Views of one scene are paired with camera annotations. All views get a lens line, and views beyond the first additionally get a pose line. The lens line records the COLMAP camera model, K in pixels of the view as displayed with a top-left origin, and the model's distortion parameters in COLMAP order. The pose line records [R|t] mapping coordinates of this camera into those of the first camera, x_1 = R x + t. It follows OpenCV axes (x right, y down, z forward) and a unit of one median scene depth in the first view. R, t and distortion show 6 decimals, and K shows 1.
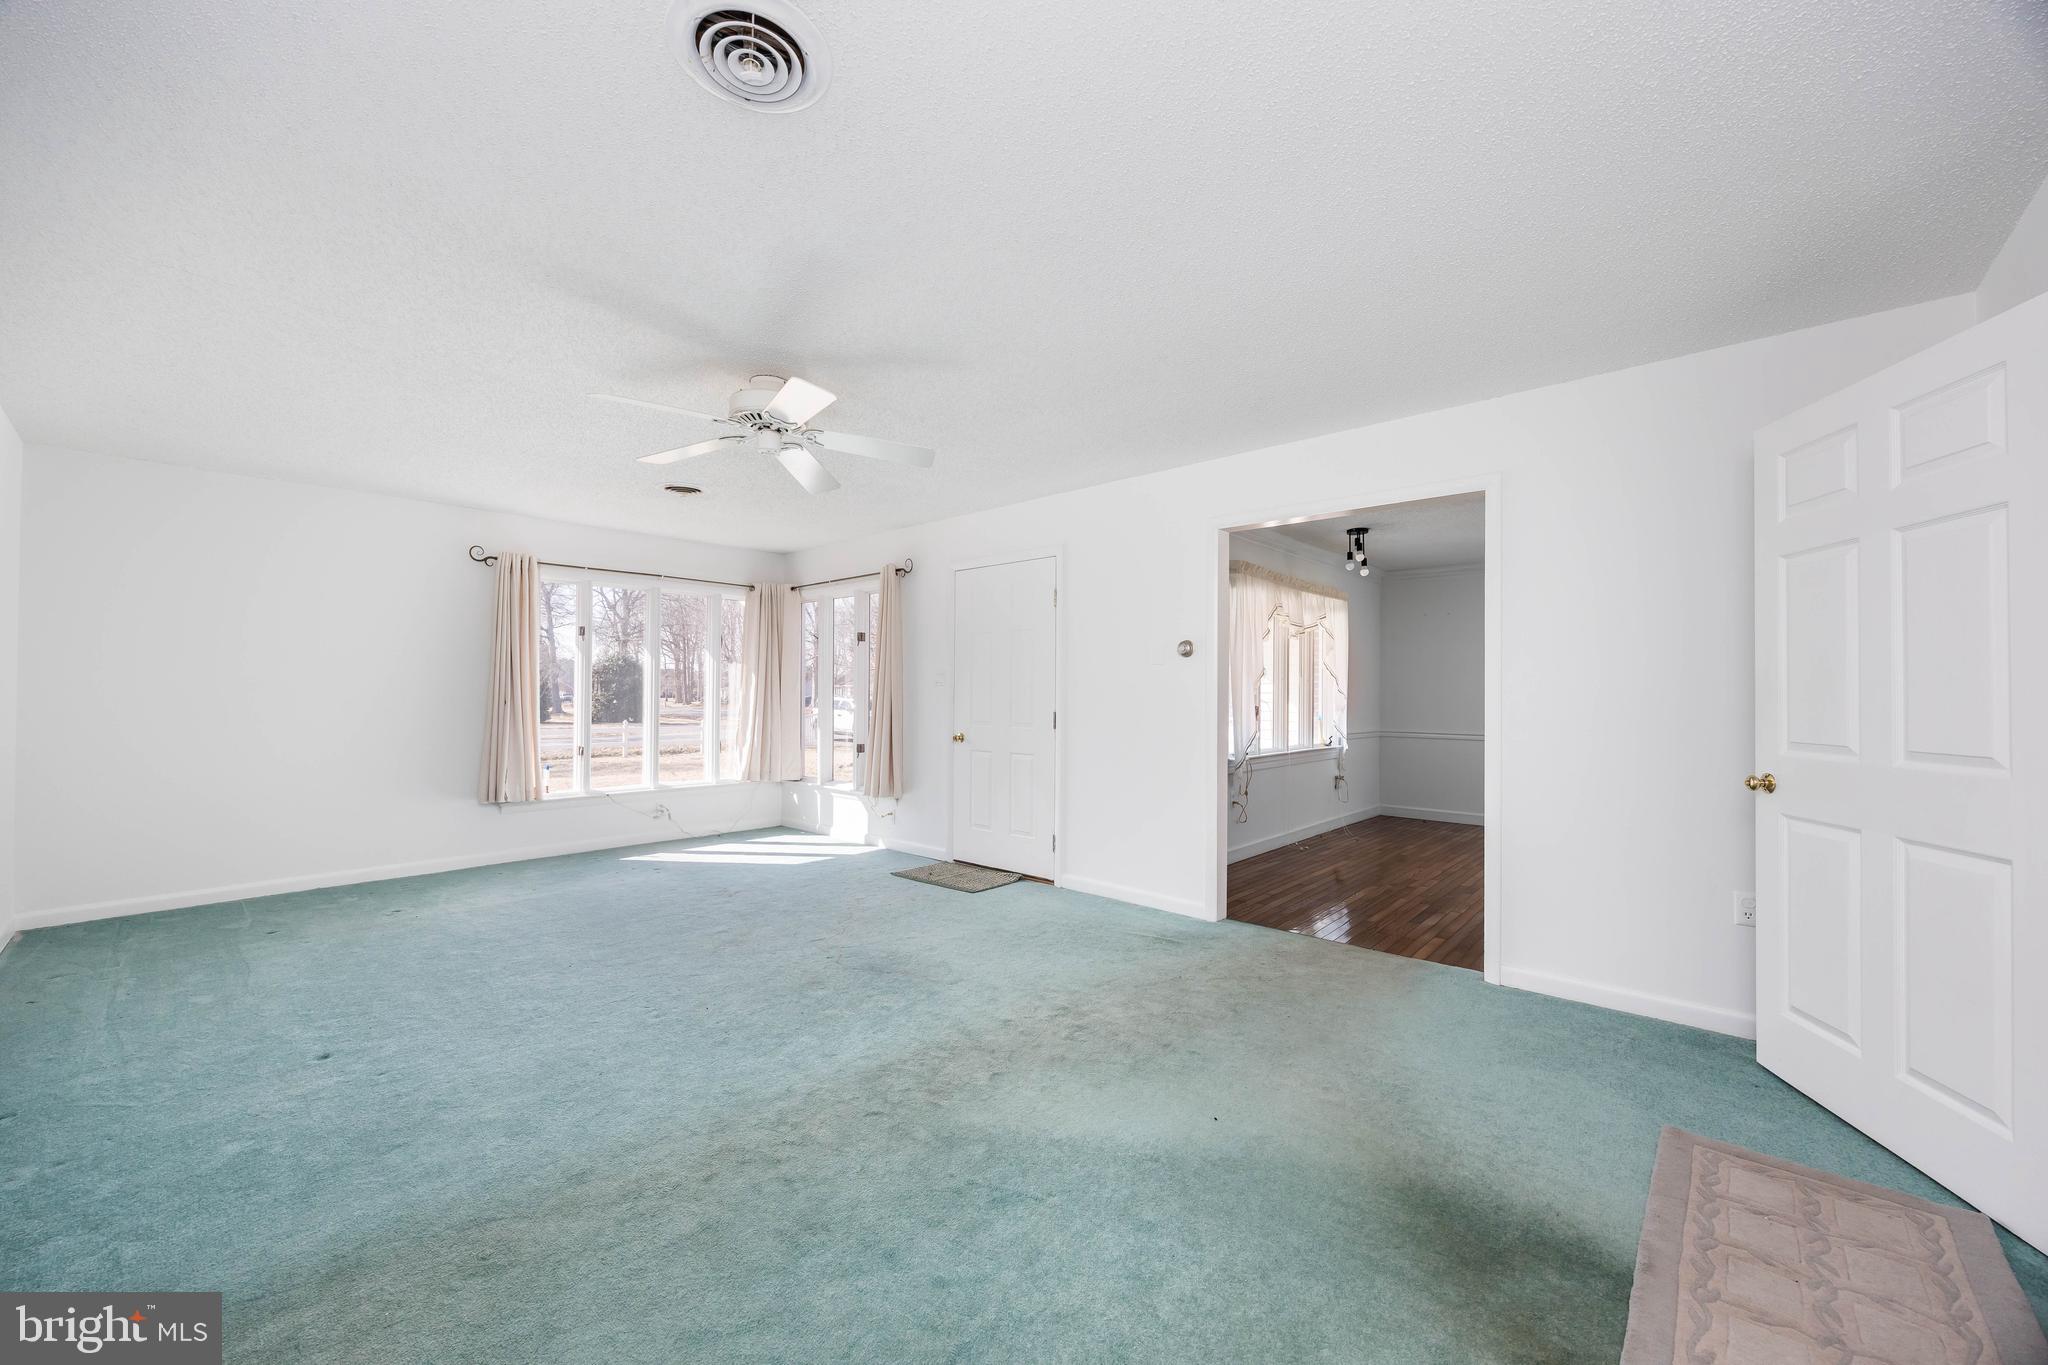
lens RADIAL K [[798.5, 0, 1029.5], [0, 798.5, 692.1], [0, 0, 1]] dist [-0.003014, 0.000002]
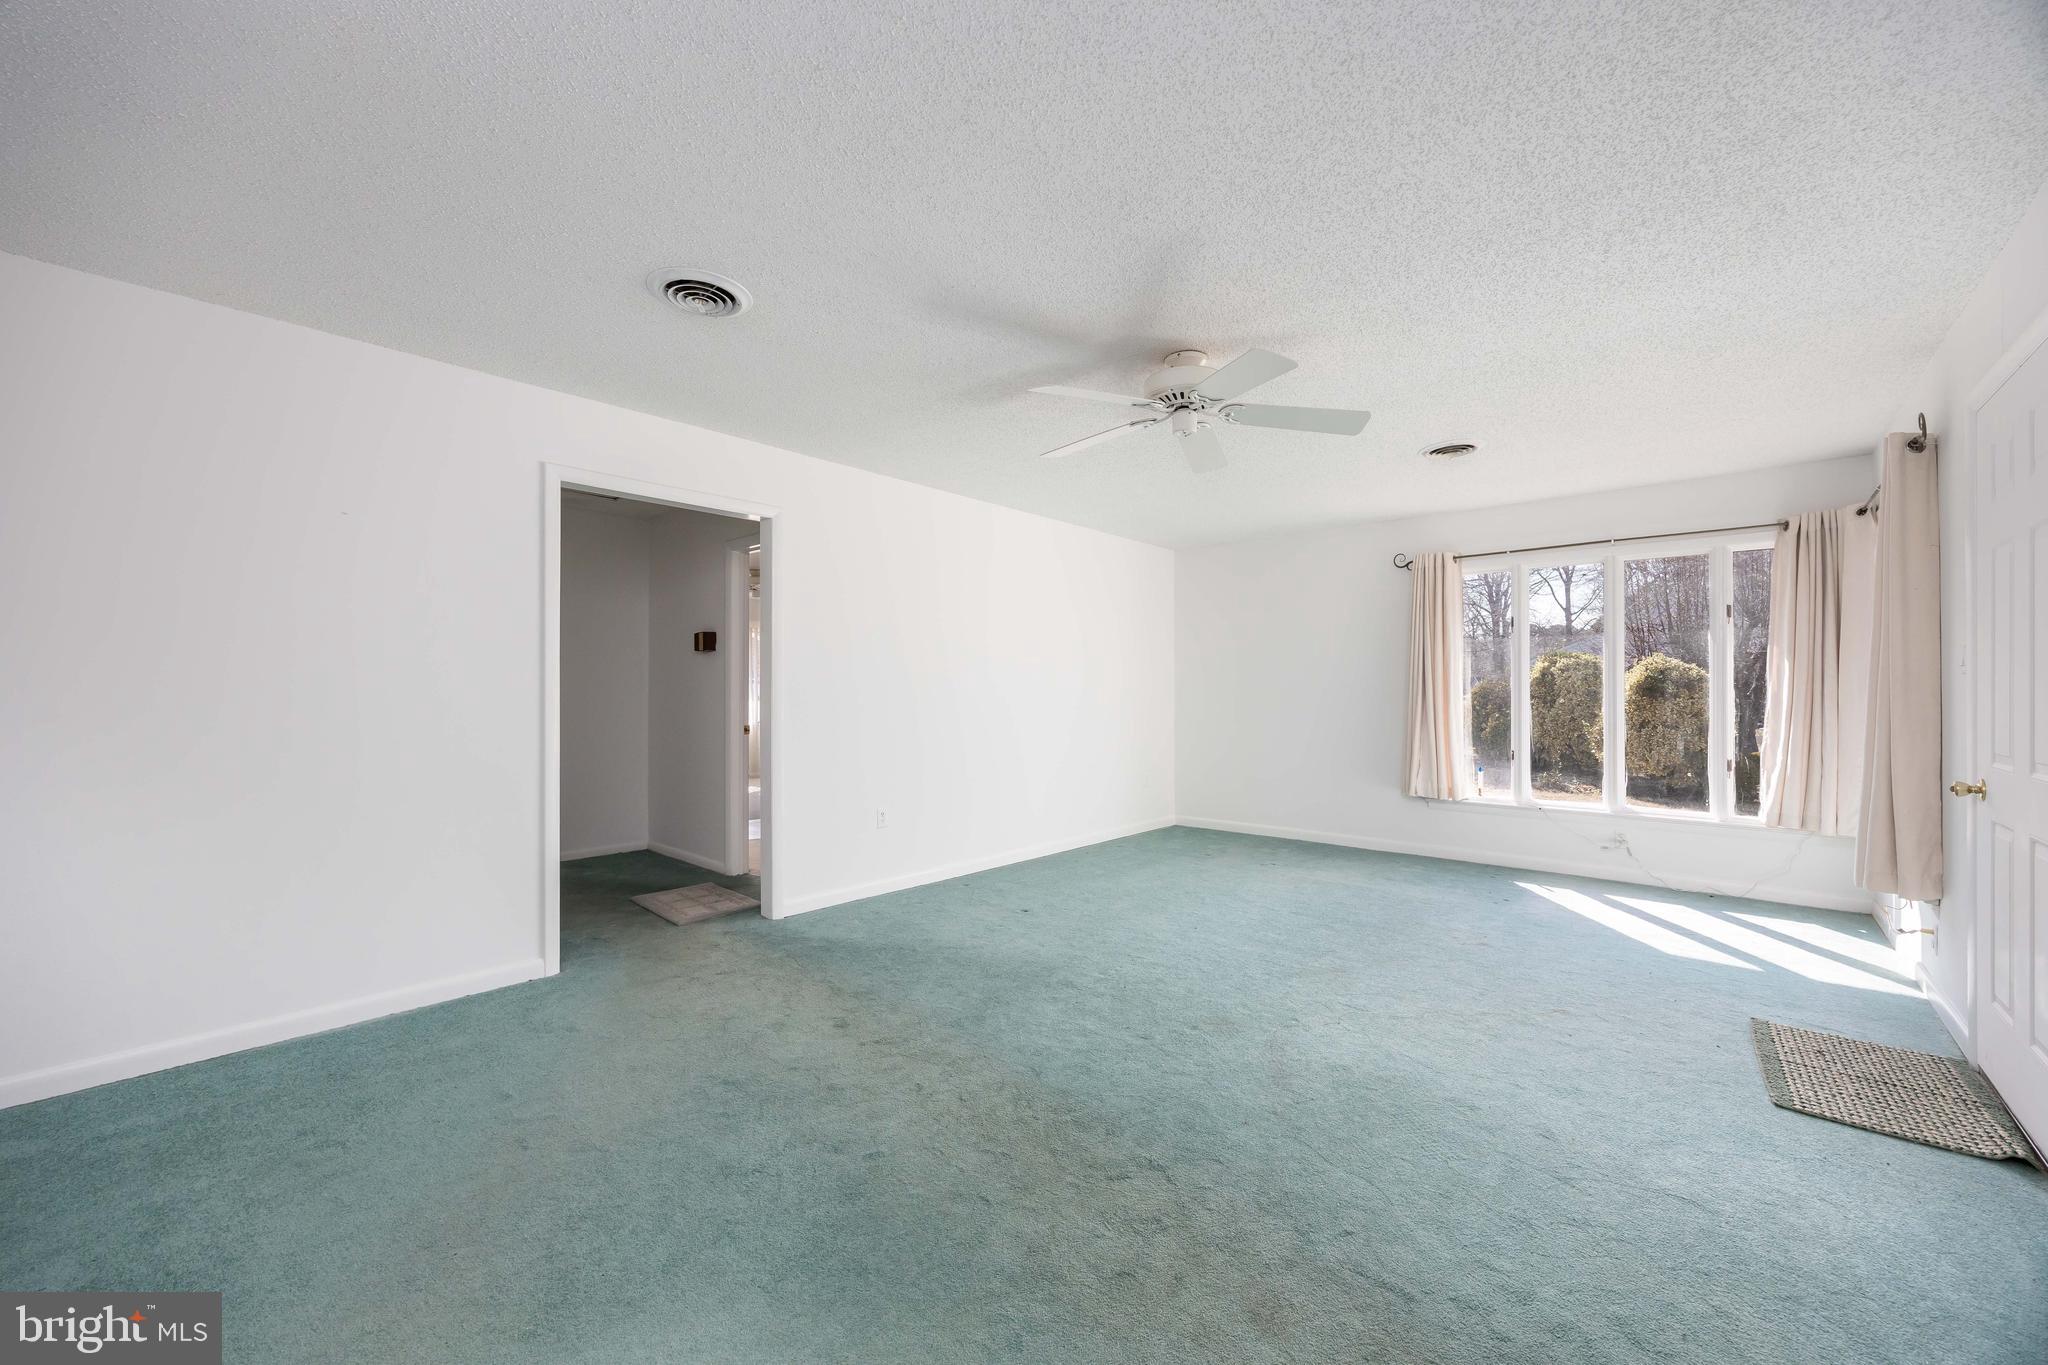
lens RADIAL K [[798.5, 0, 1033.1], [0, 798.5, 689.9], [0, 0, 1]] dist [-0.003014, 0.000002]
pose [[-0.009098, -0.008134, -0.999926, 0.340353], [0.000914, 0.999966, -0.008143, 0.006967], [0.999958, -0.000988, -0.009091, 0.463959]]
